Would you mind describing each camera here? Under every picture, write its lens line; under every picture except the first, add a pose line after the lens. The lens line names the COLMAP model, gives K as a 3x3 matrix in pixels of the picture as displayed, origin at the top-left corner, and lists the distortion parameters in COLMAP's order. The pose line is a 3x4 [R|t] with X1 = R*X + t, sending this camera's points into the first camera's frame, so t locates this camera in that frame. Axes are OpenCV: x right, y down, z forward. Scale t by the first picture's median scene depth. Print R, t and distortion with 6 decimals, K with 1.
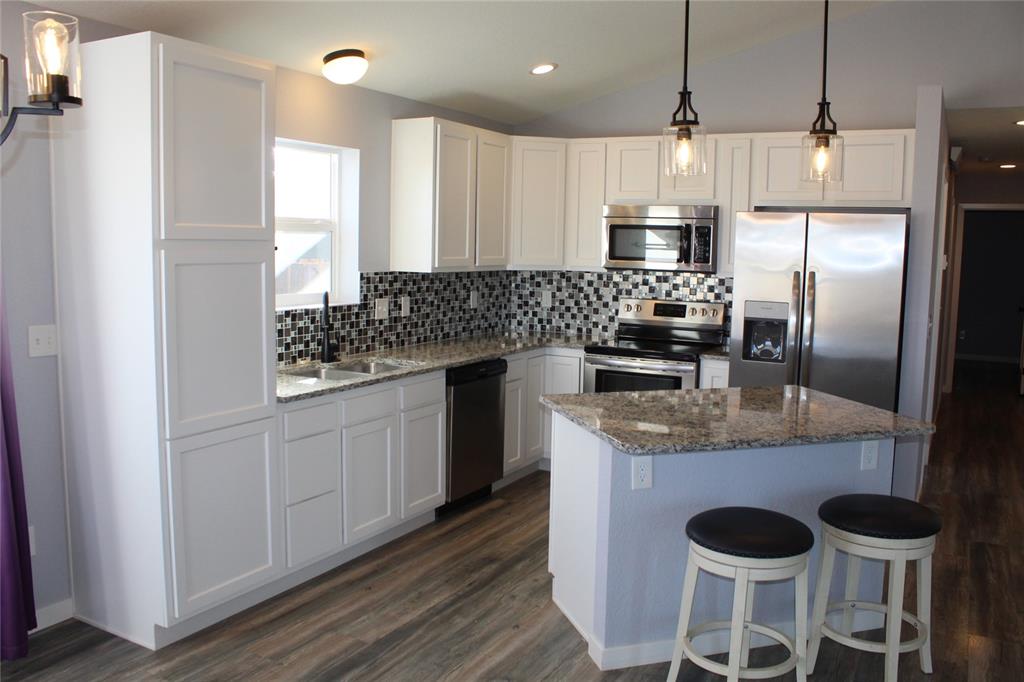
lens RADIAL K [[853.6, 0, 512.0], [0, 853.6, 341.0], [0, 0, 1]] dist [-0.176342, 0.150294]
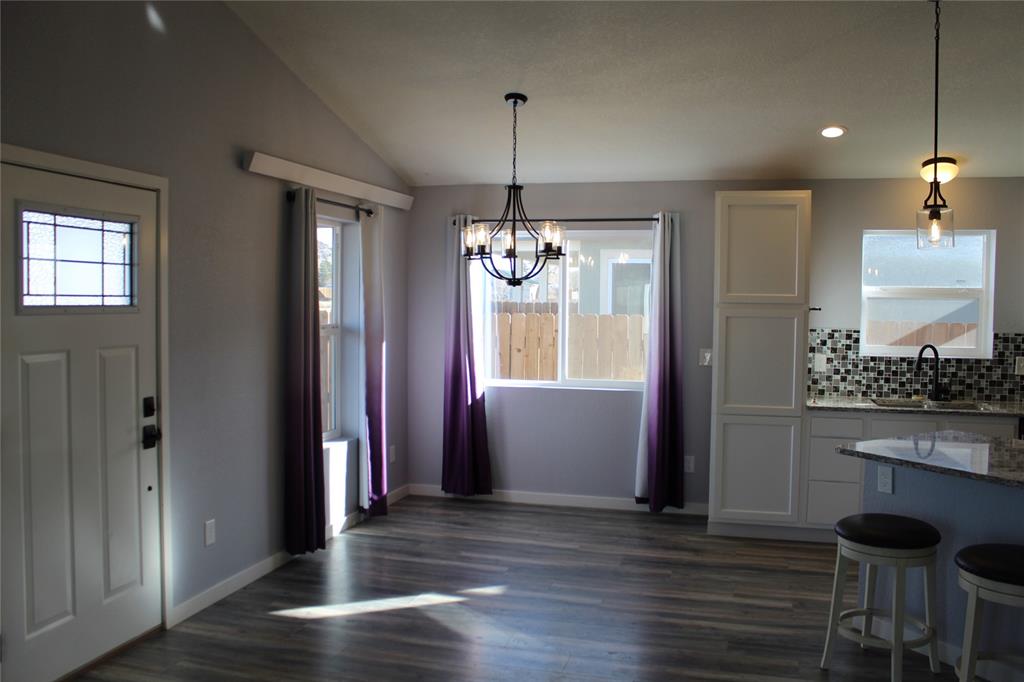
lens RADIAL K [[853.6, 0, 512.0], [0, 853.6, 341.0], [0, 0, 1]] dist [-0.176342, 0.150294]
pose [[0.209791, 0.031615, -0.977235, 0.855949], [-0.114231, 0.993425, 0.007616, -0.000982], [0.971051, 0.110033, 0.212023, 0.109962]]
